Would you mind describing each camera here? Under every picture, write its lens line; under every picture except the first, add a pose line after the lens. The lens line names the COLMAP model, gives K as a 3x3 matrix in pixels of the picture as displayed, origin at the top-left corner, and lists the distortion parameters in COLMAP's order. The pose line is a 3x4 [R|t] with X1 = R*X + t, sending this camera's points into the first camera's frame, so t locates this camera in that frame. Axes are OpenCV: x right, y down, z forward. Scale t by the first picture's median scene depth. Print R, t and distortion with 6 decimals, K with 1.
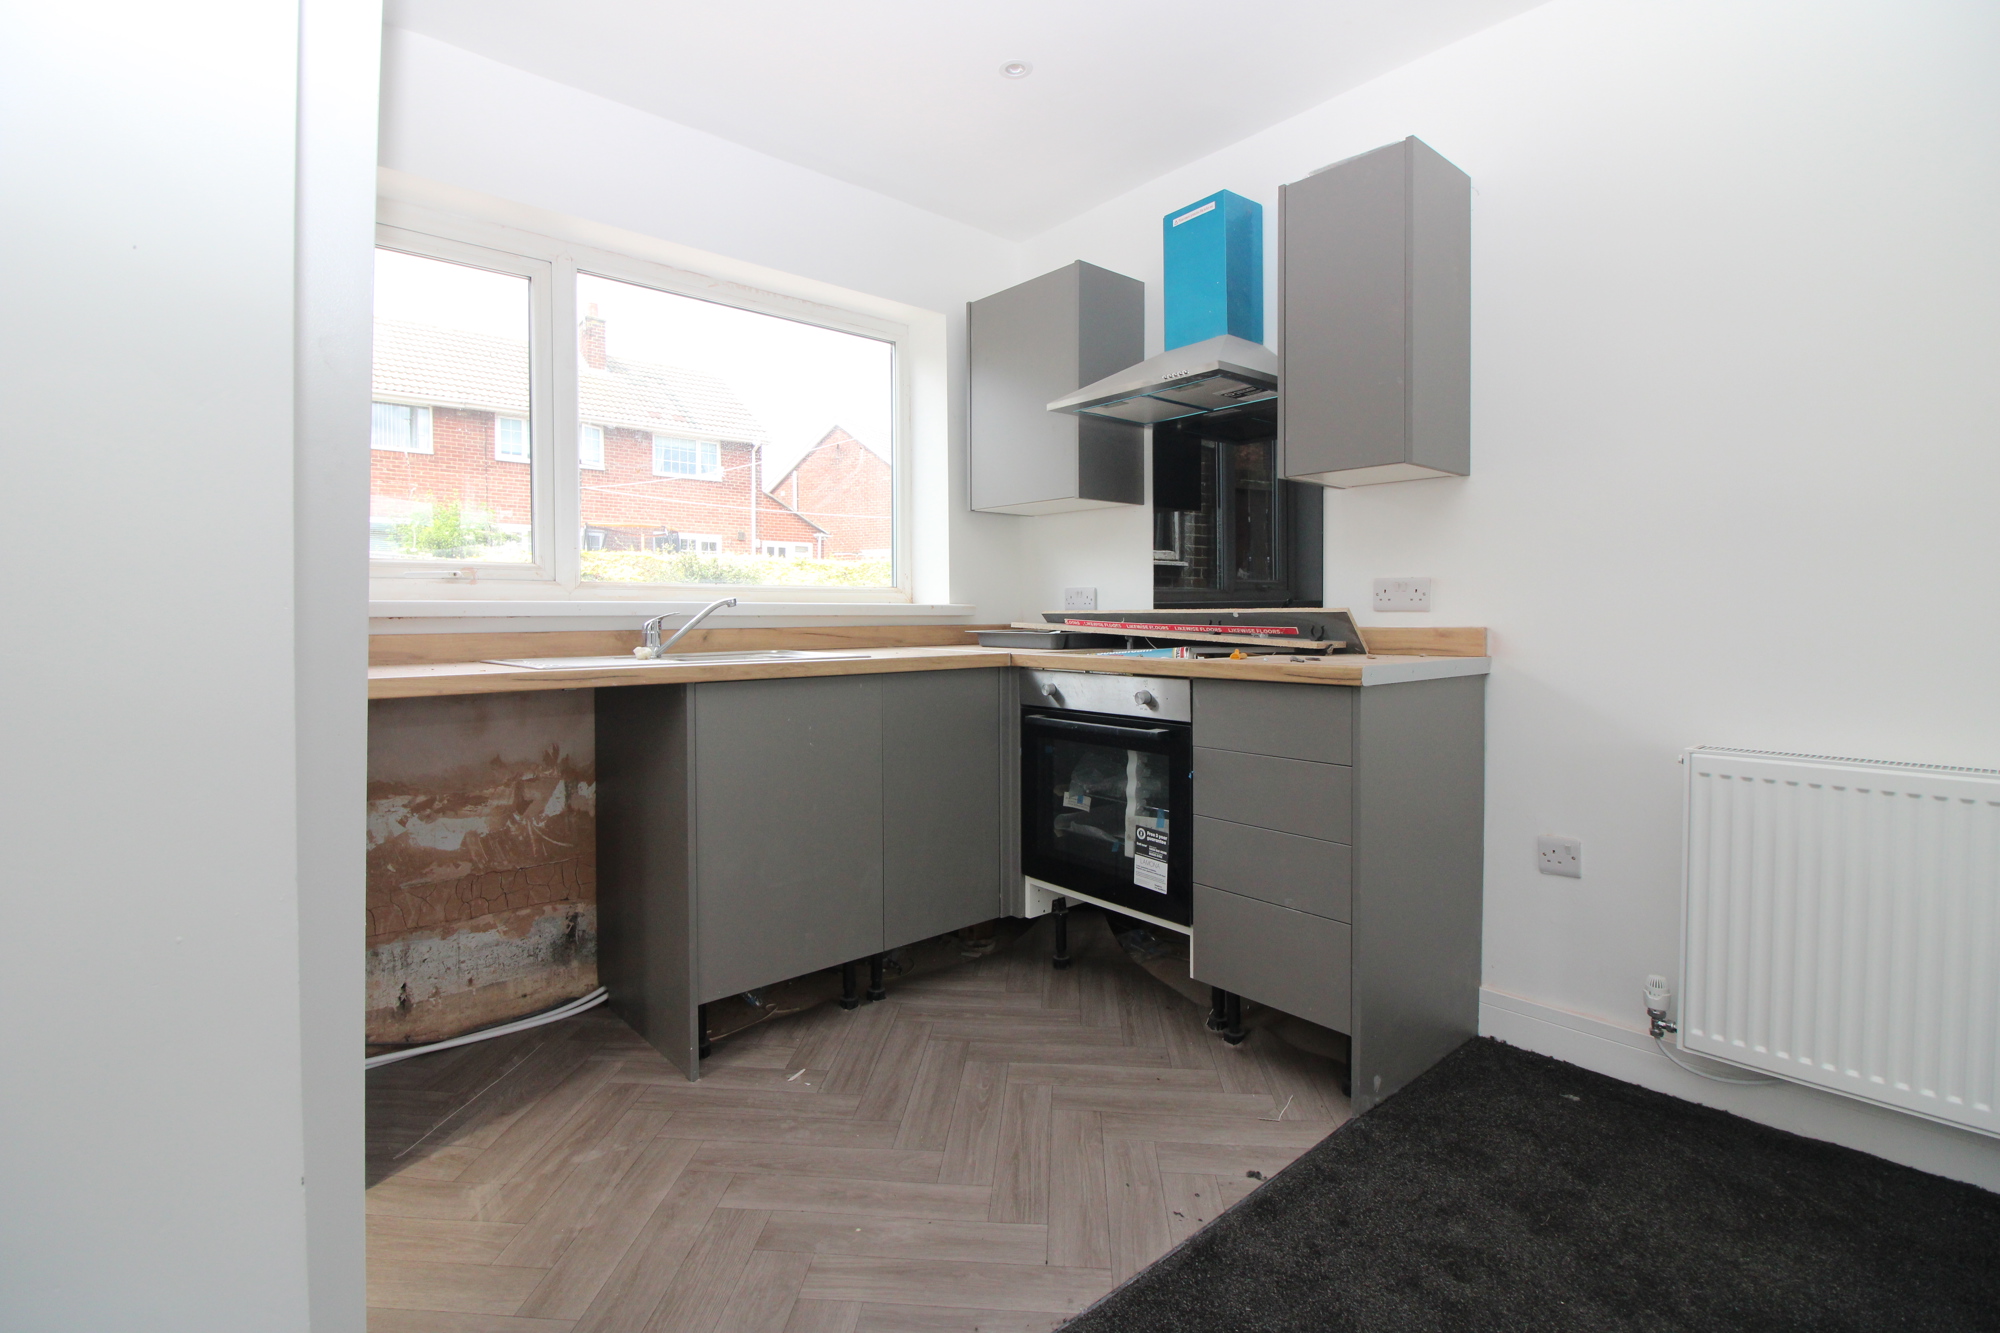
lens RADIAL K [[925.4, 0, 994.5], [0, 925.4, 627.9], [0, 0, 1]] dist [0.003481, -0.016585]
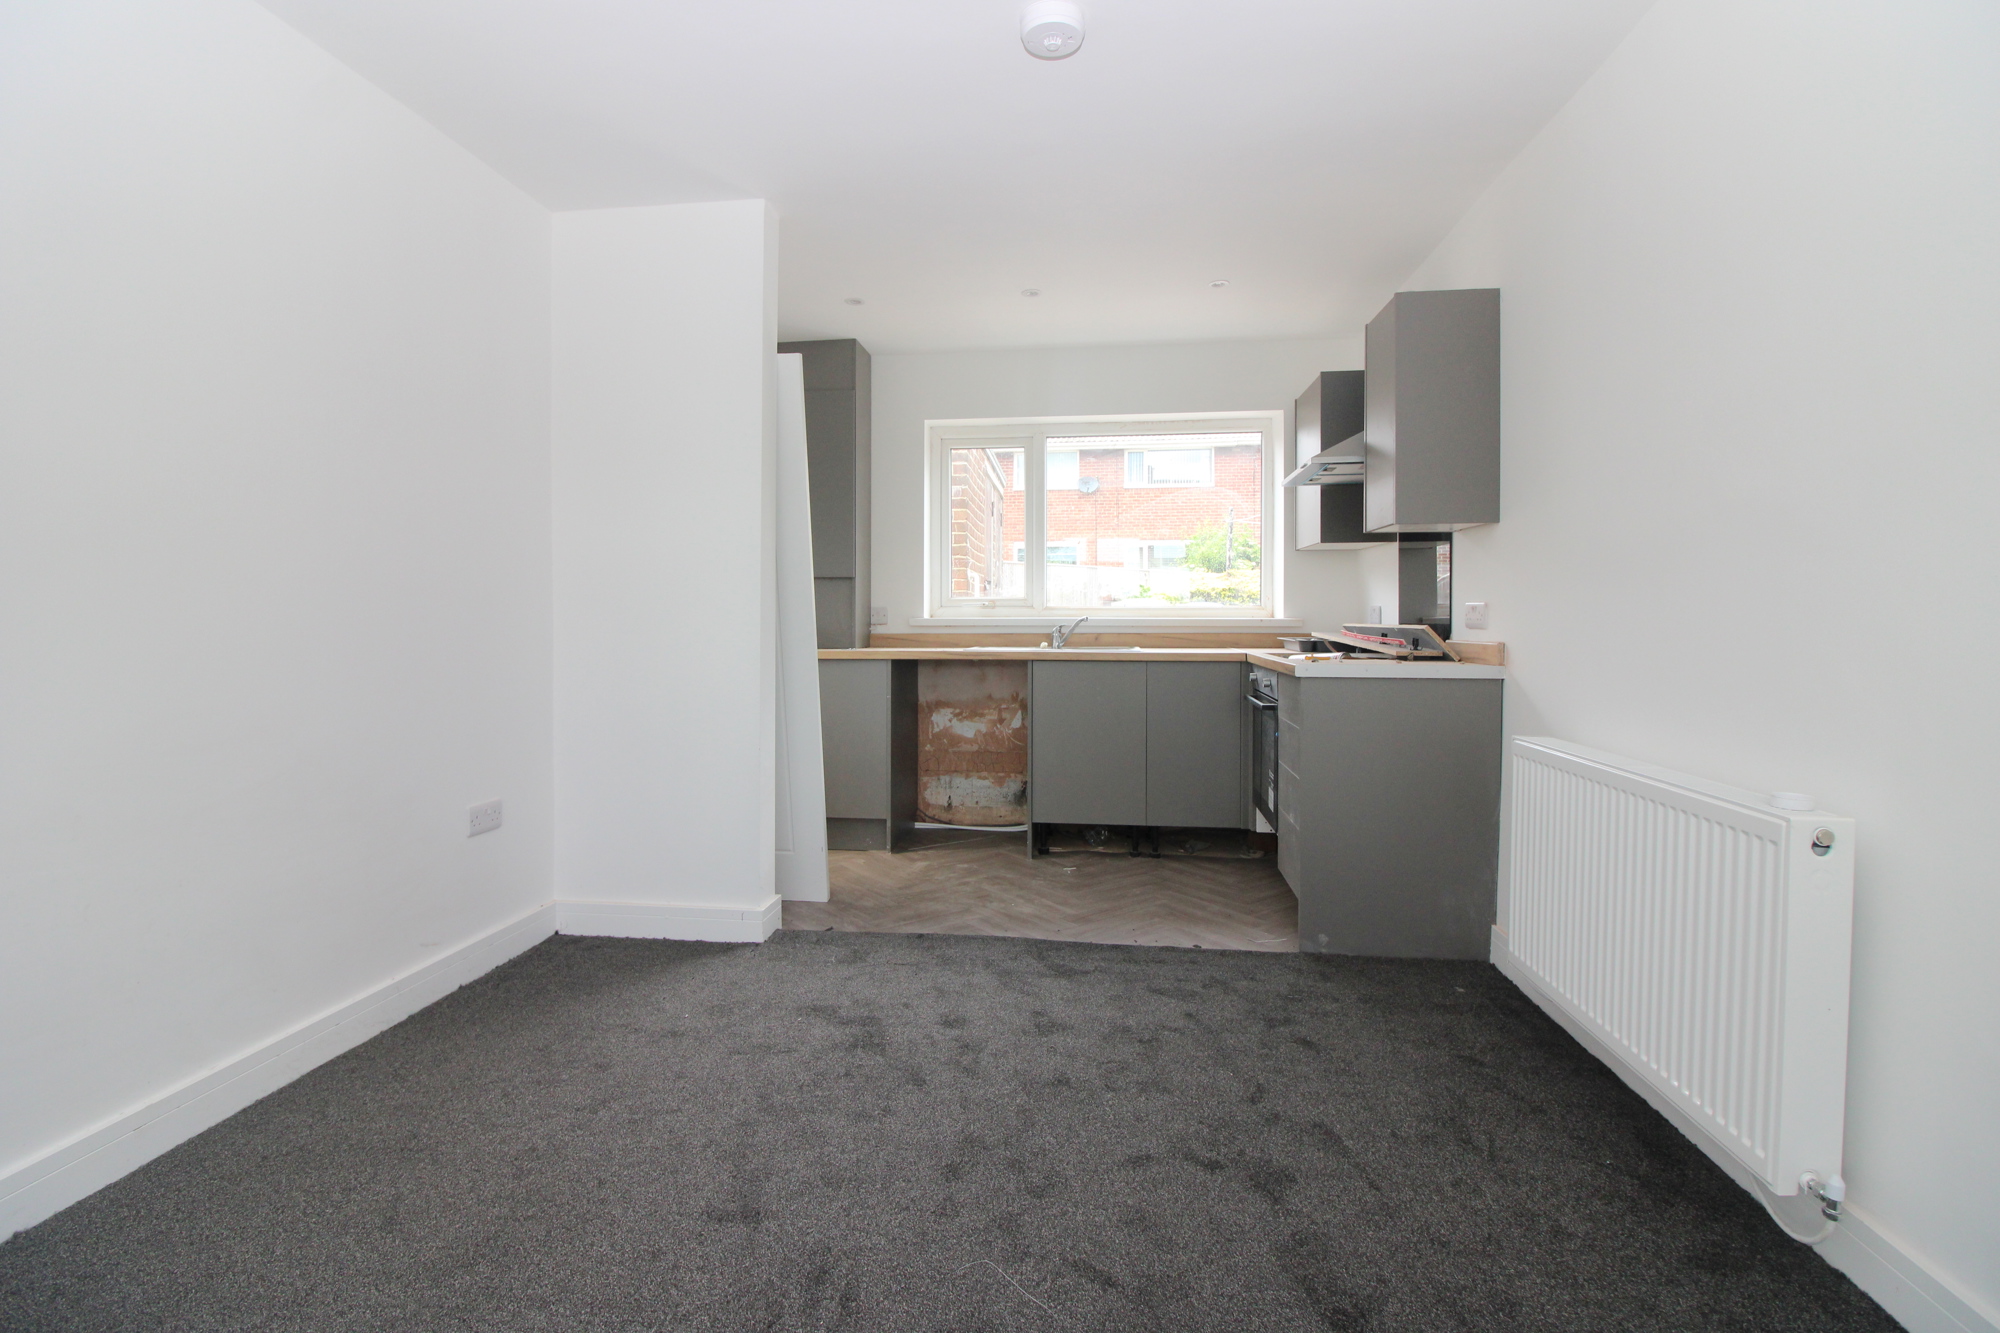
lens RADIAL K [[925.4, 0, 994.5], [0, 925.4, 627.9], [0, 0, 1]] dist [0.003481, -0.016585]
pose [[0.671152, 0.012756, -0.741210, 0.938206], [-0.013961, 0.999892, 0.004566, -0.015891], [0.741188, 0.007284, 0.671258, -0.342707]]
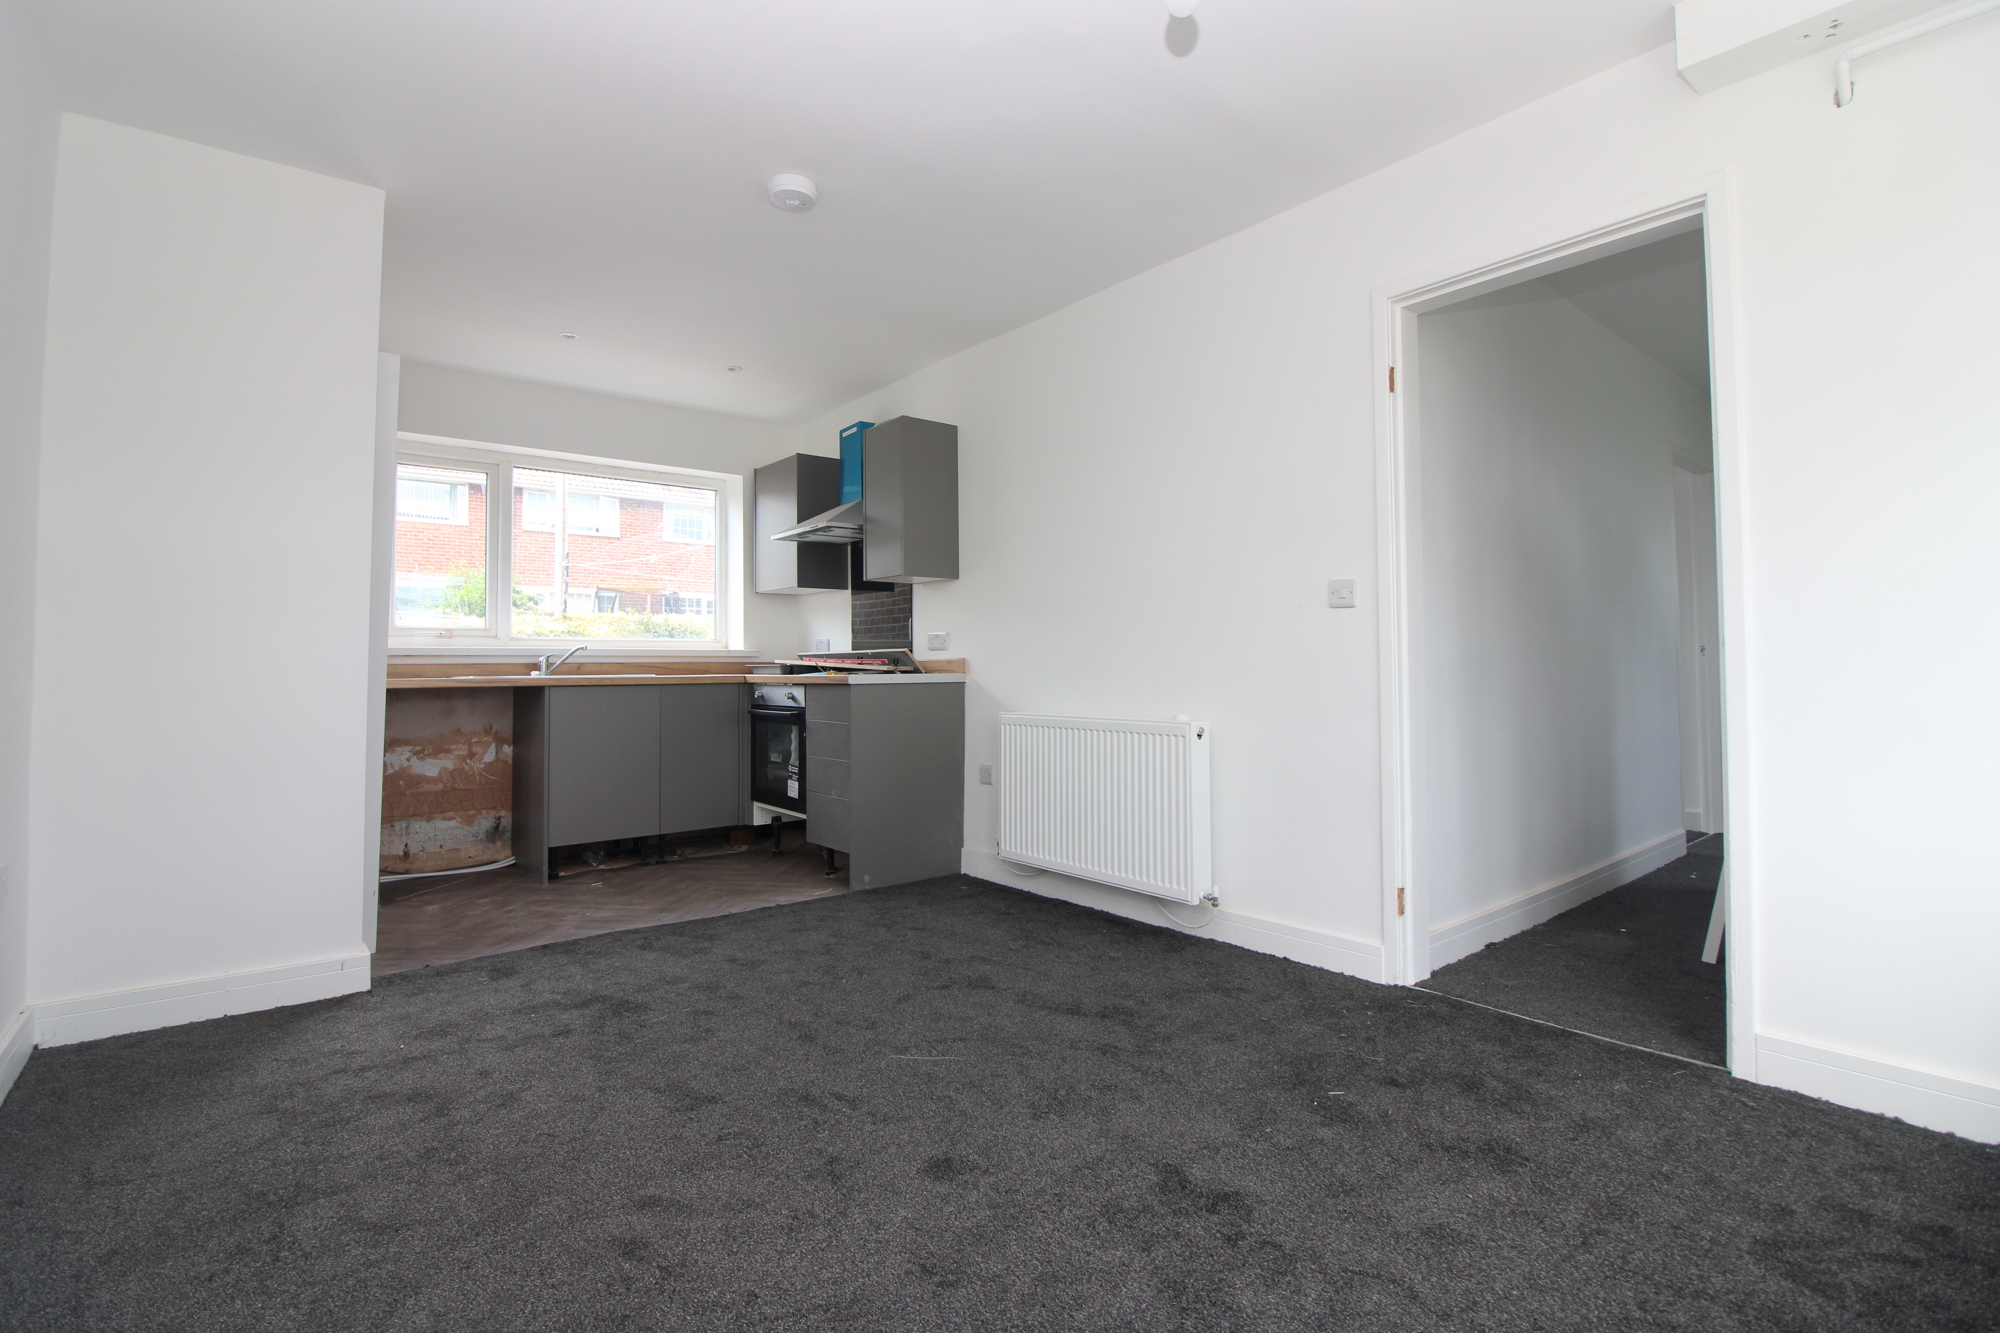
lens RADIAL K [[925.4, 0, 994.5], [0, 925.4, 627.9], [0, 0, 1]] dist [0.003481, -0.016585]
pose [[0.999448, -0.006639, -0.032562, 0.613918], [0.004769, 0.998352, -0.057196, 0.044196], [0.032888, 0.057009, 0.997832, -0.856255]]
